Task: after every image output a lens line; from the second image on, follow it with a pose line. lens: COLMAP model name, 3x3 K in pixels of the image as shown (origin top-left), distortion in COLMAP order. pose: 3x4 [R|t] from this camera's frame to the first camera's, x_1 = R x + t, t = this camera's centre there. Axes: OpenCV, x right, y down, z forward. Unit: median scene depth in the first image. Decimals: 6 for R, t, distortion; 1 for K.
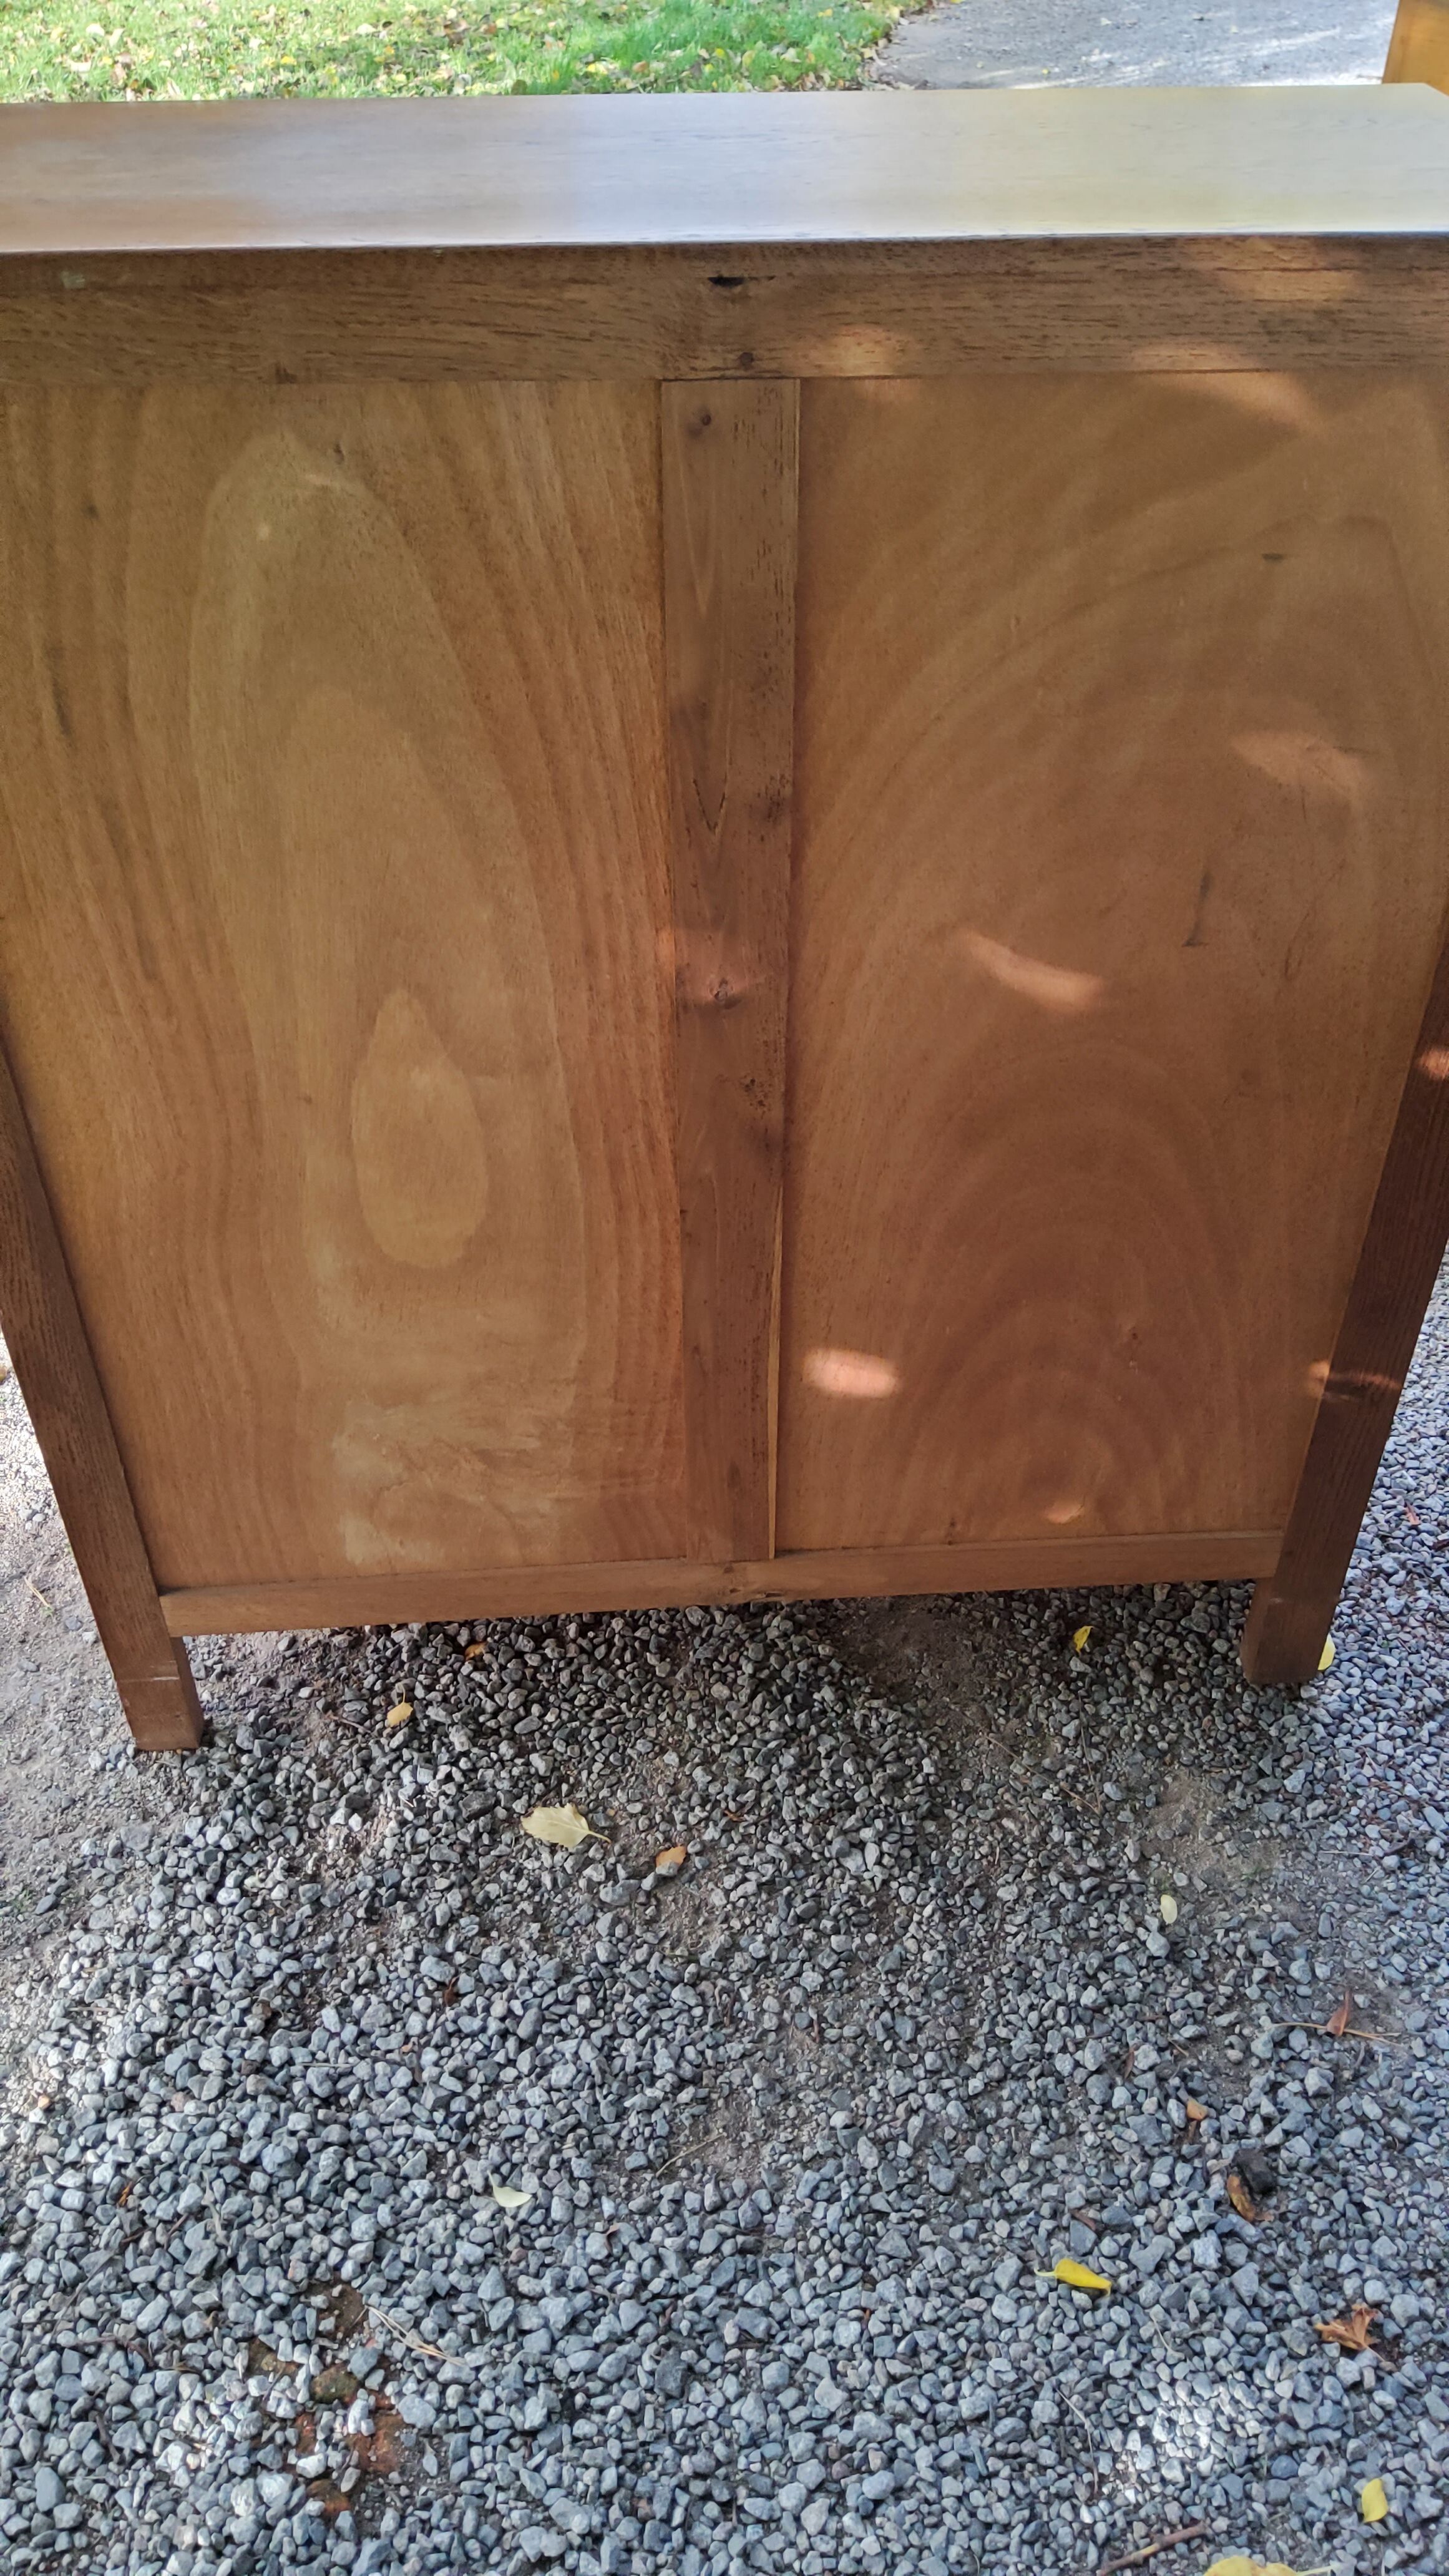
lens RADIAL K [[1936.6, 0, 732.1], [0, 1936.6, 1256.7], [0, 0, 1]] dist [0.031955, -0.044452]
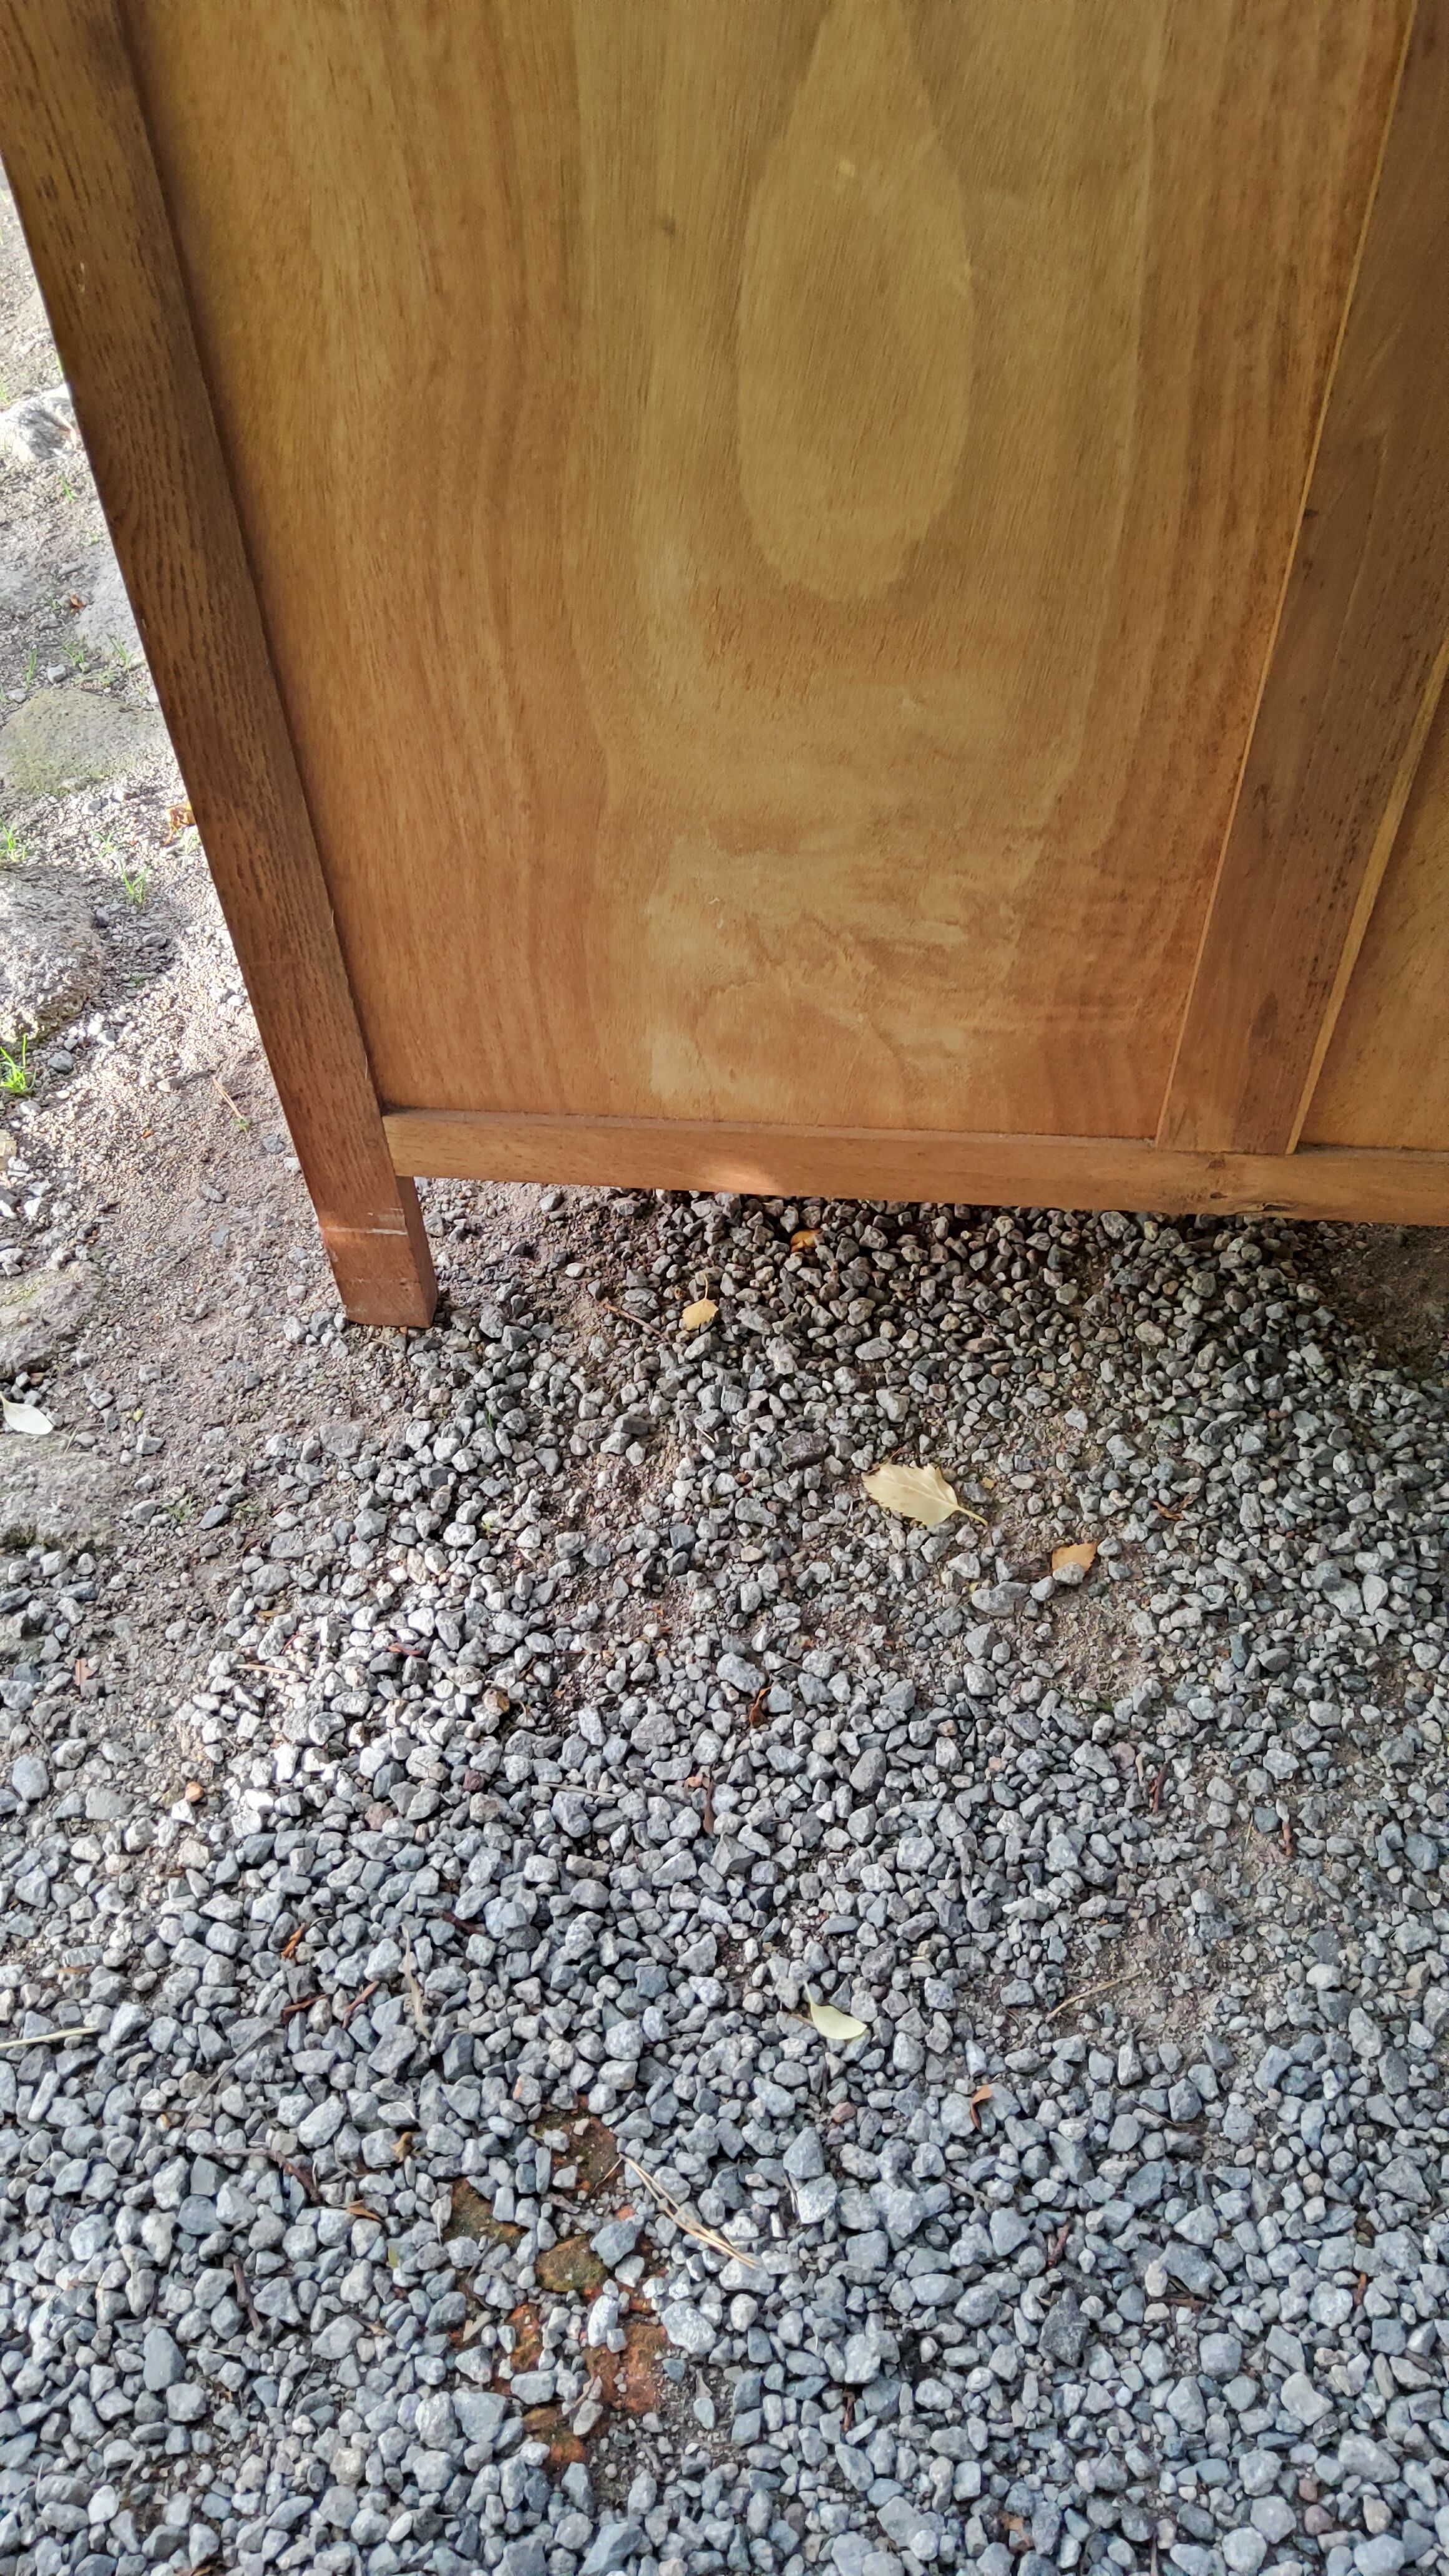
lens RADIAL K [[1936.6, 0, 747.3], [0, 1936.6, 1277.8], [0, 0, 1]] dist [0.031955, -0.044452]
pose [[0.988433, 0.108114, -0.106353, -0.095763], [-0.082767, 0.972193, 0.219069, 0.076185], [0.127080, -0.207733, 0.969896, 0.369102]]
